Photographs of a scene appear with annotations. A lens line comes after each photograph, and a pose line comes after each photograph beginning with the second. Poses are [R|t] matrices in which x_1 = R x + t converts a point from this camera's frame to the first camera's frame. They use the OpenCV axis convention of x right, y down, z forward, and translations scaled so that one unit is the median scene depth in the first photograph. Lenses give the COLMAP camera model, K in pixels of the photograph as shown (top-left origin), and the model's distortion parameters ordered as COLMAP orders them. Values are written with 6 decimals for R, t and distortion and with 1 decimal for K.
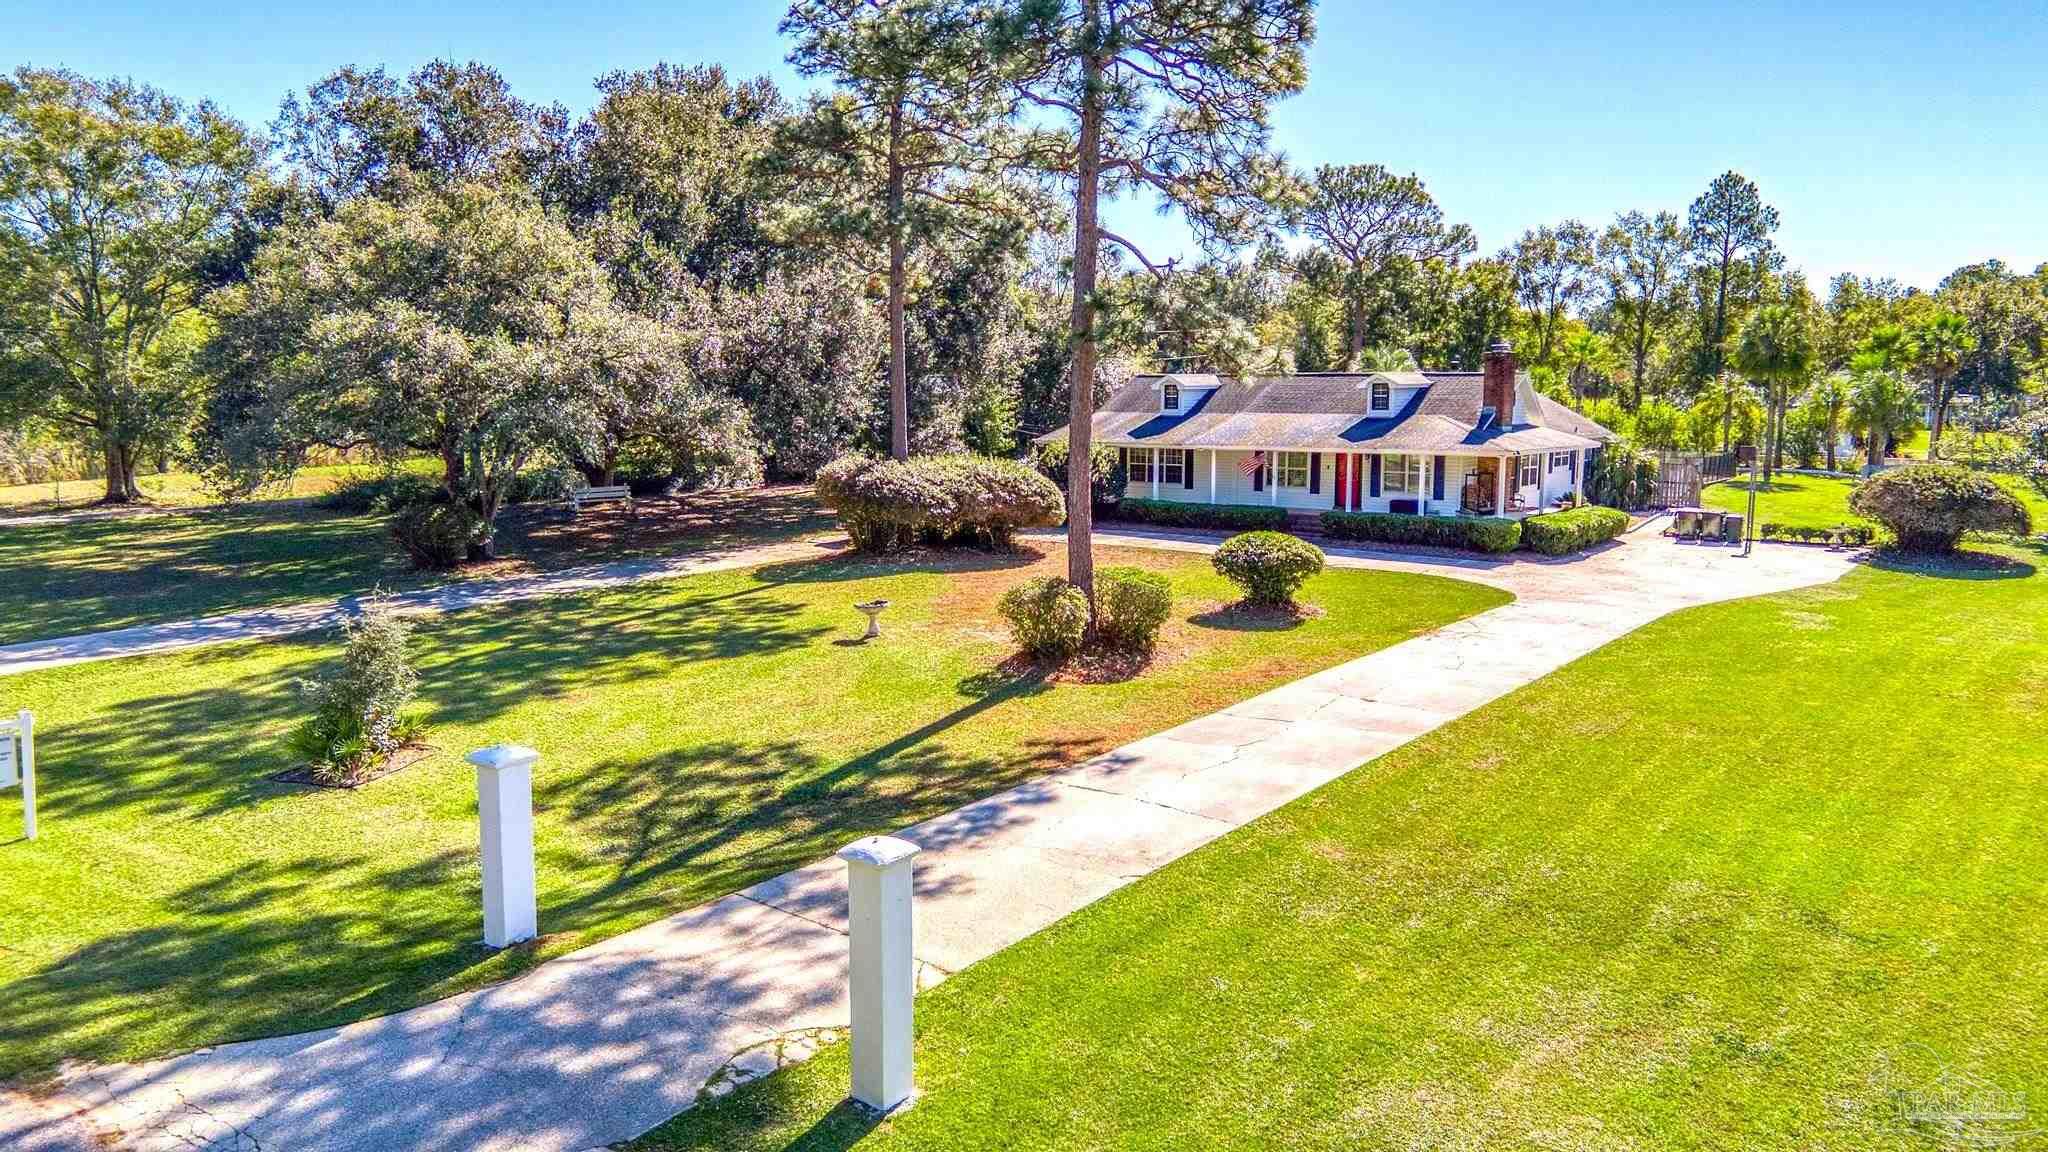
lens RADIAL K [[1432.9, 0, 1005.0], [0, 1432.9, 567.1], [0, 0, 1]] dist [0.090290, -0.090856]
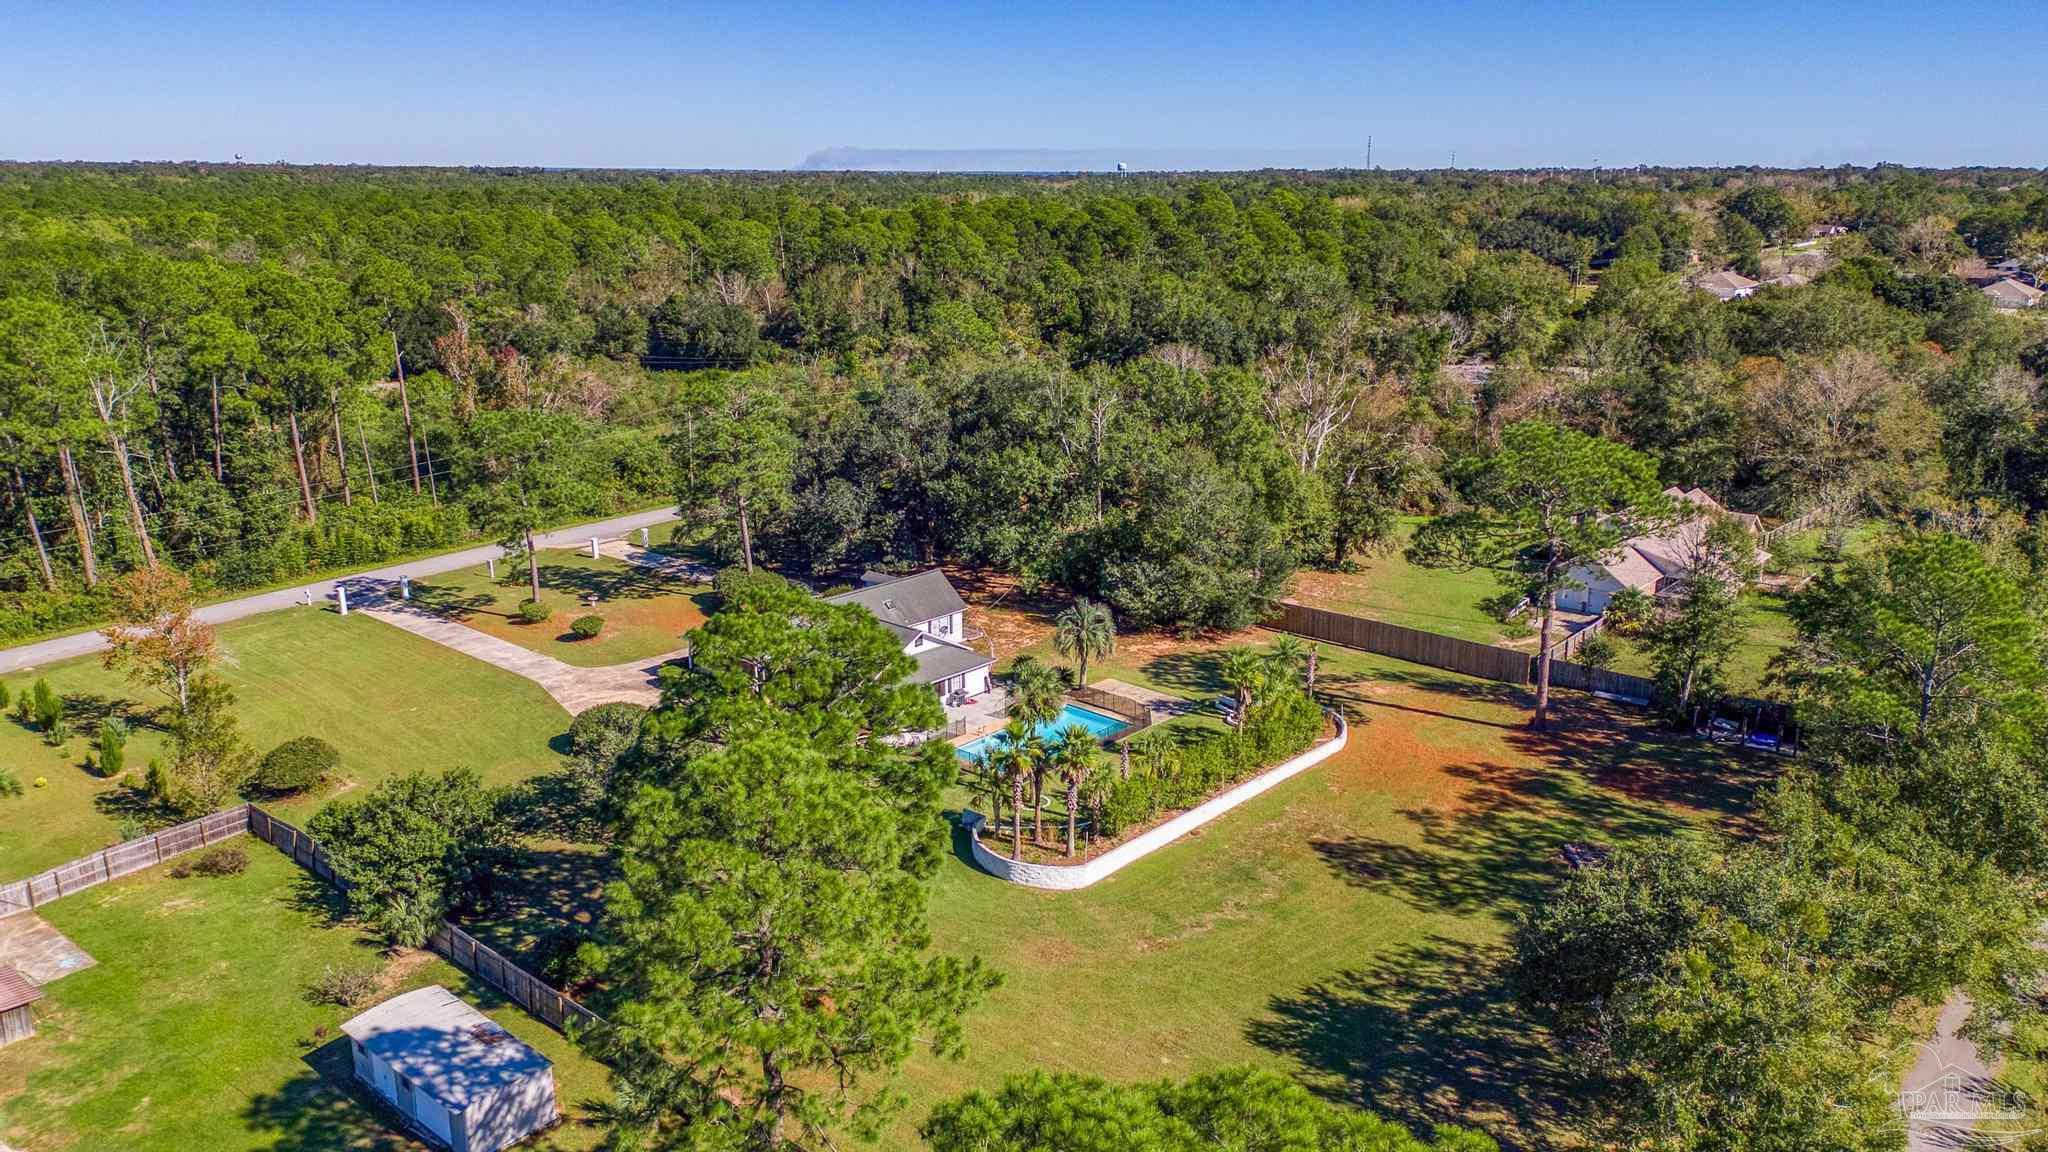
lens RADIAL K [[1432.9, 0, 1005.0], [0, 1432.9, 567.1], [0, 0, 1]] dist [0.090290, -0.090856]
pose [[-0.050807, 0.248576, -0.967279, 4.865963], [-0.141047, 0.957036, 0.253352, -1.624491], [0.988698, 0.149304, -0.013563, 2.959478]]
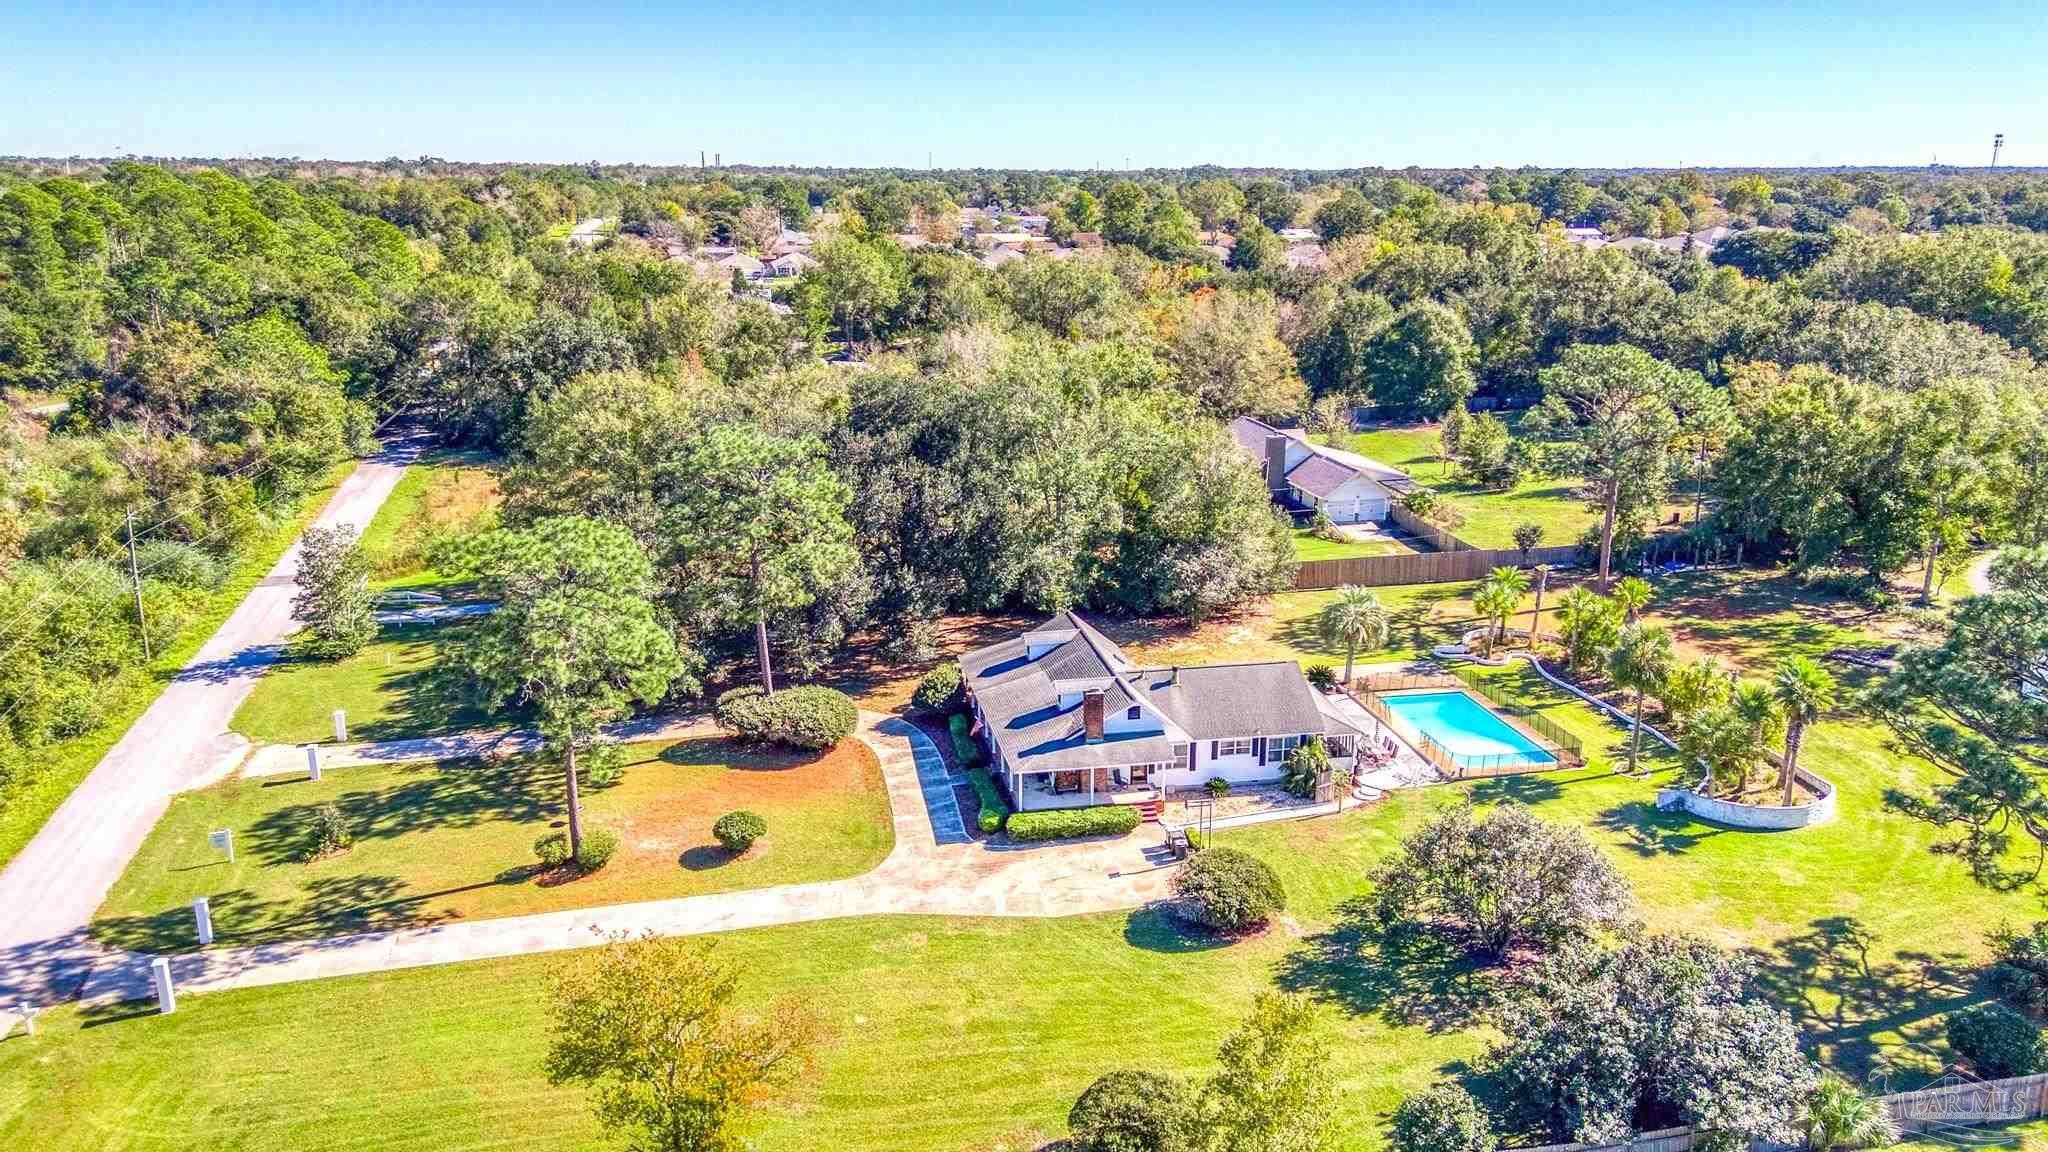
lens RADIAL K [[1432.9, 0, 1005.0], [0, 1432.9, 567.1], [0, 0, 1]] dist [0.090290, -0.090856]
pose [[0.764928, 0.159010, -0.624180, 2.646937], [-0.077919, 0.984777, 0.155383, -1.118310], [0.639385, -0.070221, 0.765673, -0.453647]]
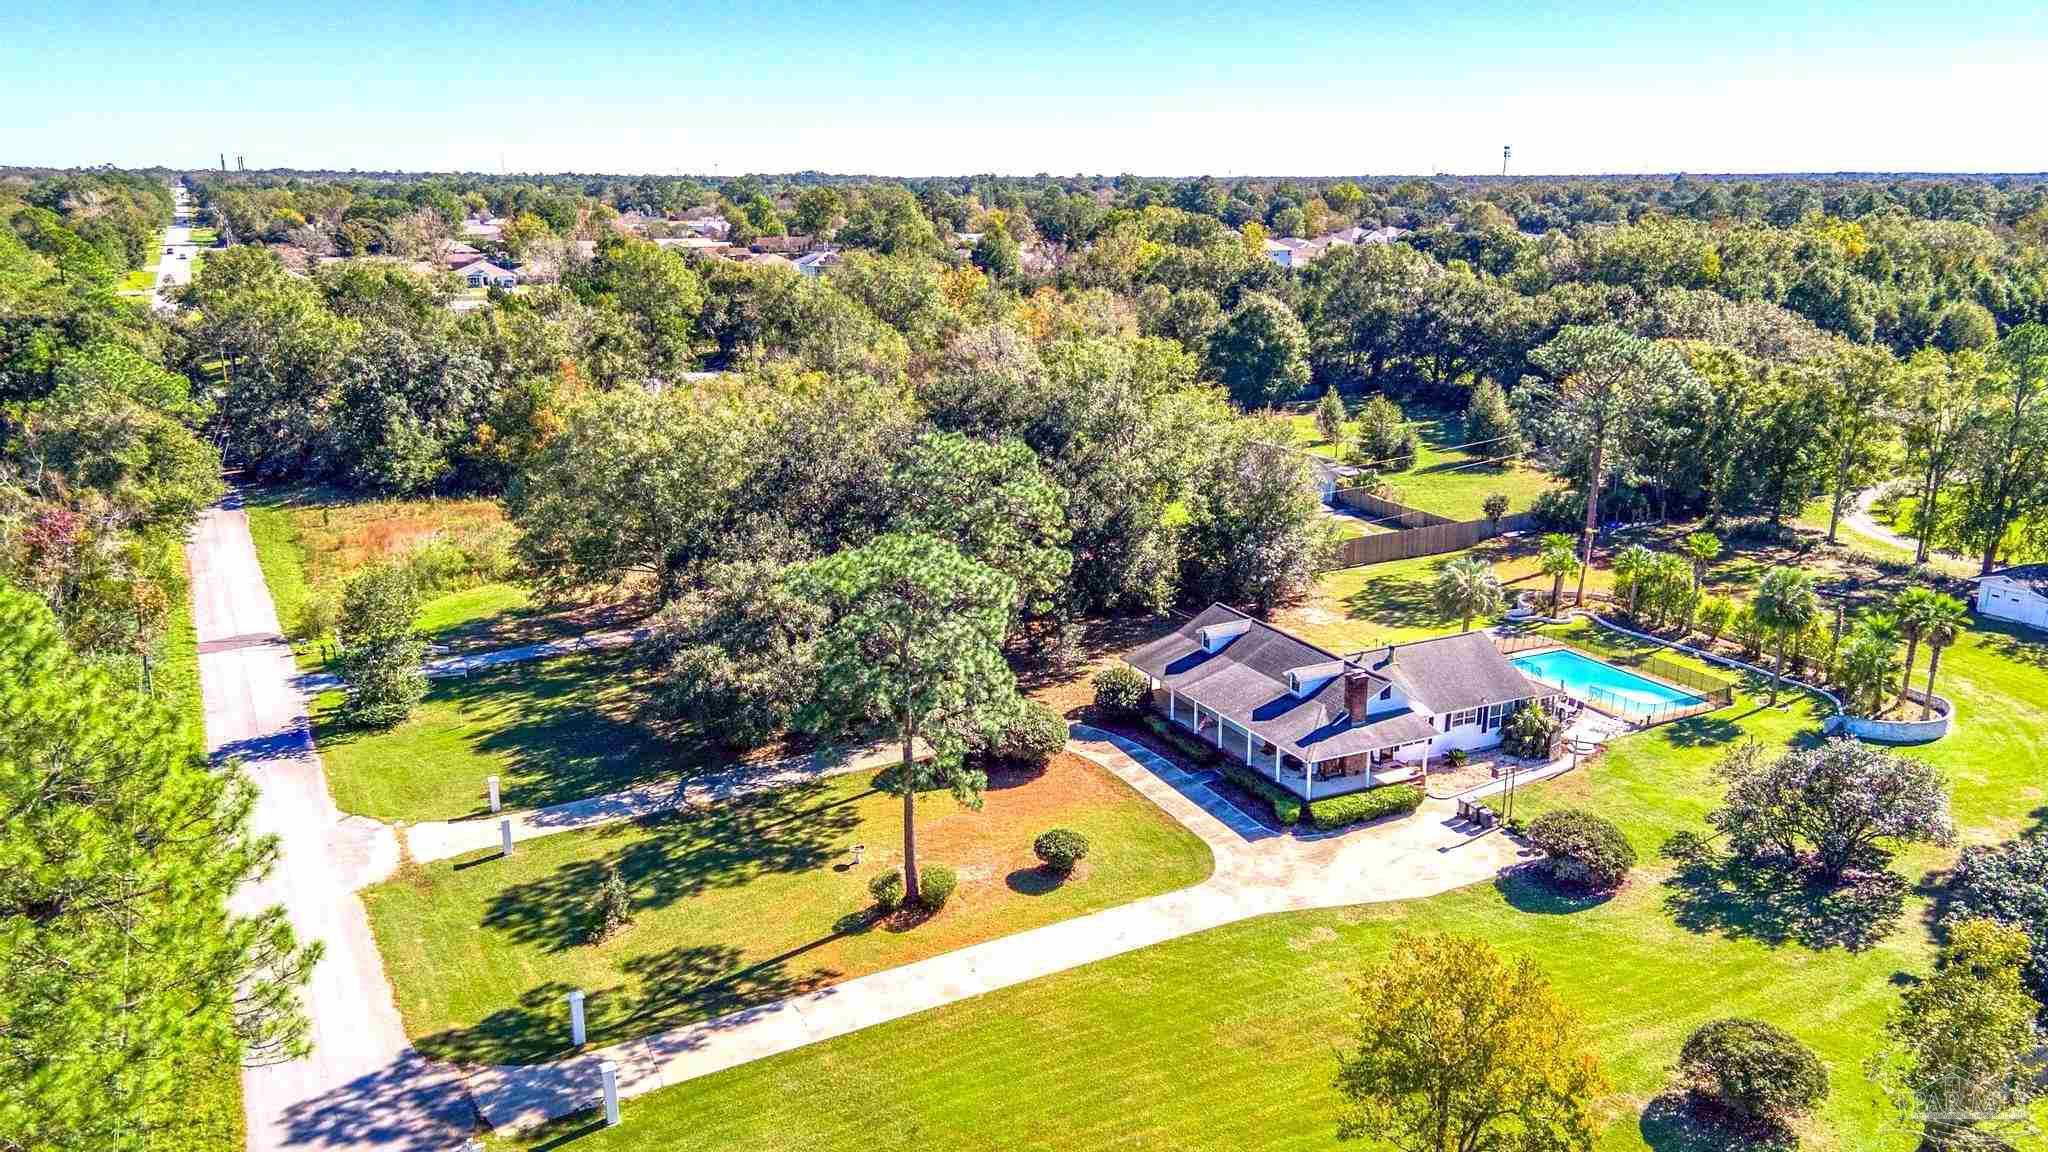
lens RADIAL K [[1432.9, 0, 1005.0], [0, 1432.9, 567.1], [0, 0, 1]] dist [0.090290, -0.090856]
pose [[0.908443, 0.096201, -0.406788, 1.379376], [-0.043997, 0.989757, 0.135813, -1.011536], [0.415687, -0.105481, 0.903371, -1.186141]]
